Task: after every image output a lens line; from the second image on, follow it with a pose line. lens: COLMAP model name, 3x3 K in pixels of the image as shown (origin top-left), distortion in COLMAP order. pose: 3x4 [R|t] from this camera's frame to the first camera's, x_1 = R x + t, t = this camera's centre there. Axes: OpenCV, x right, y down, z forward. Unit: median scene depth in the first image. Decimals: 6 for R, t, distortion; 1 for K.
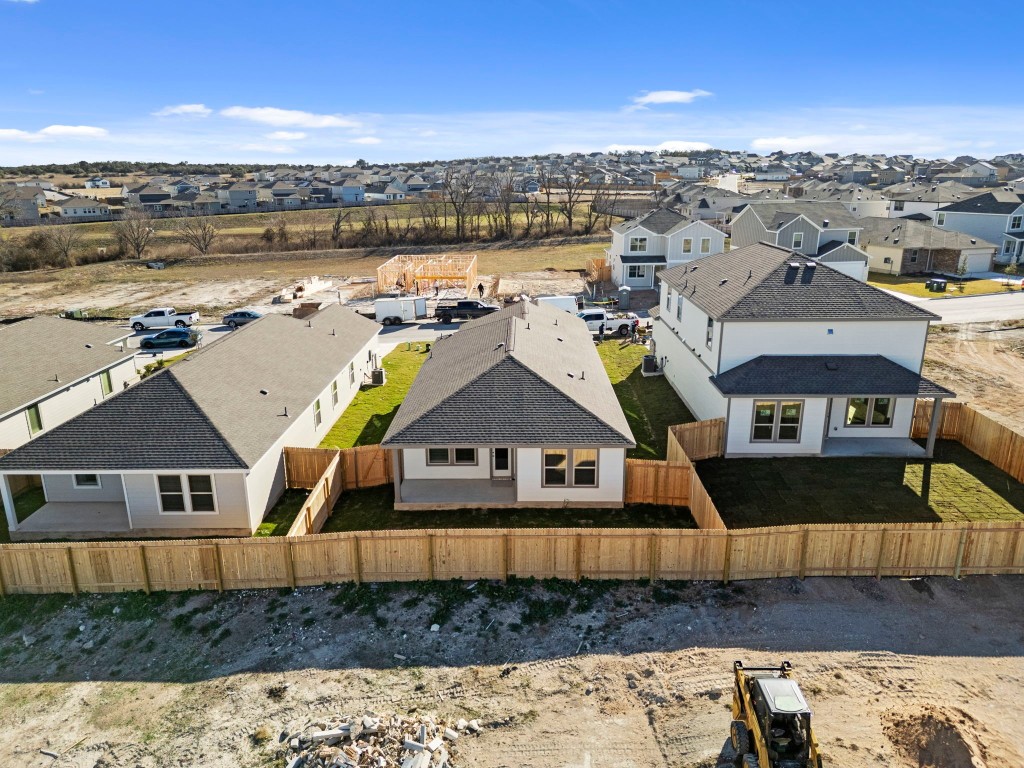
lens RADIAL K [[727.9, 0, 512.0], [0, 727.9, 384.9], [0, 0, 1]] dist [-0.035744, -0.001404]
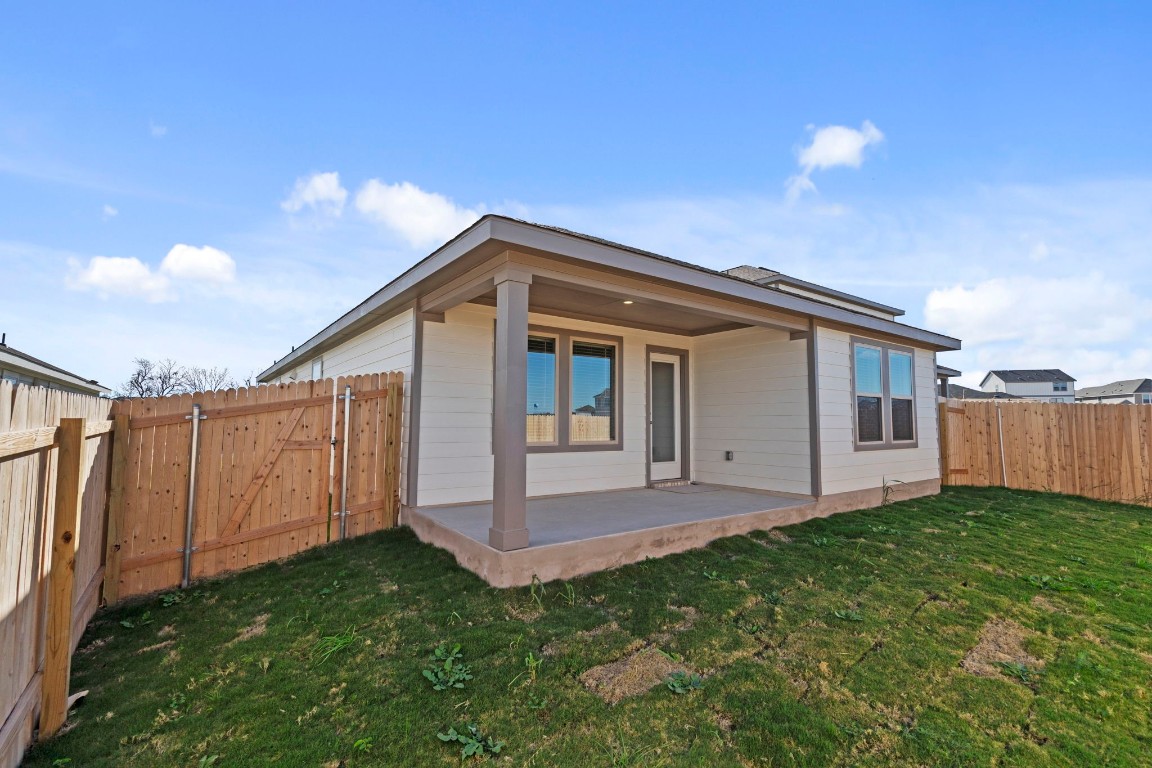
lens RADIAL K [[525.4, 0, 578.5], [0, 525.4, 387.8], [0, 0, 1]] dist [-0.005467, 0.000325]
pose [[0.798053, 0.051813, 0.600356, -0.218077], [0.156838, 0.944099, -0.289965, 0.152241], [-0.581819, 0.325566, 0.745314, 0.796712]]
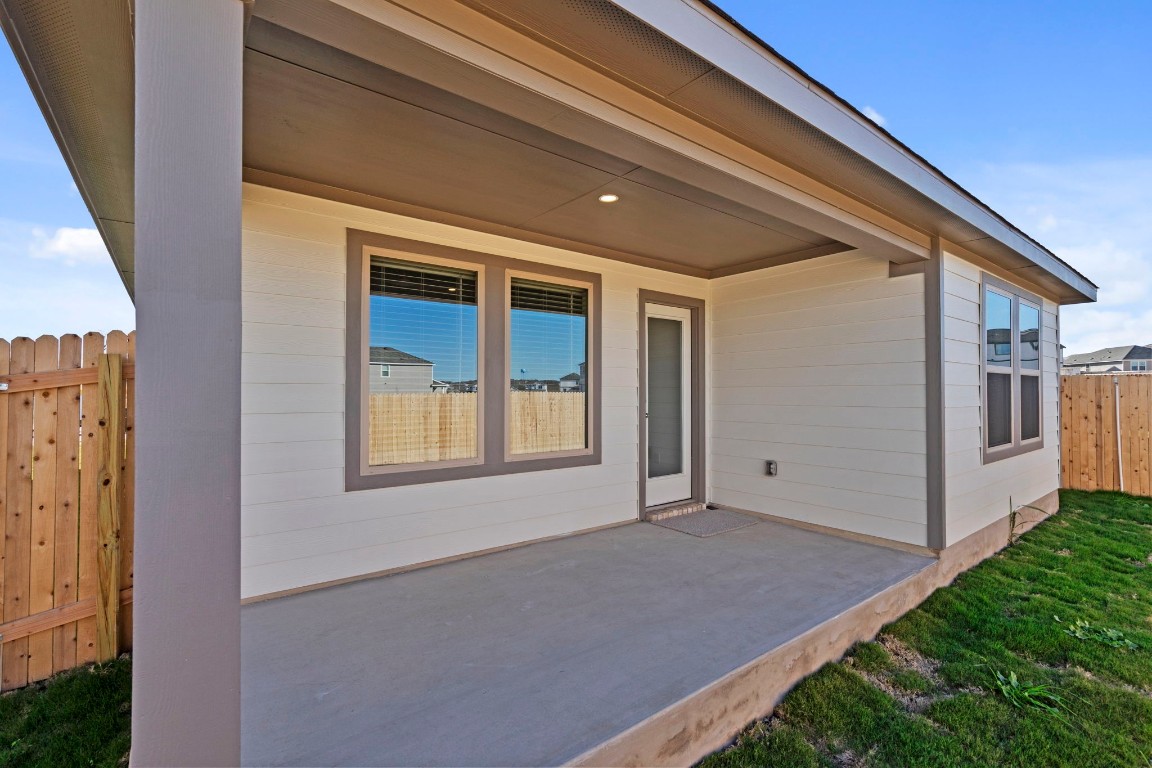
lens RADIAL K [[525.4, 0, 578.7], [0, 525.4, 387.9], [0, 0, 1]] dist [-0.005467, 0.000325]
pose [[0.781460, 0.011582, 0.623848, -0.147175], [0.167677, 0.959151, -0.227847, 0.122801], [-0.601003, 0.282659, 0.747596, 0.866976]]
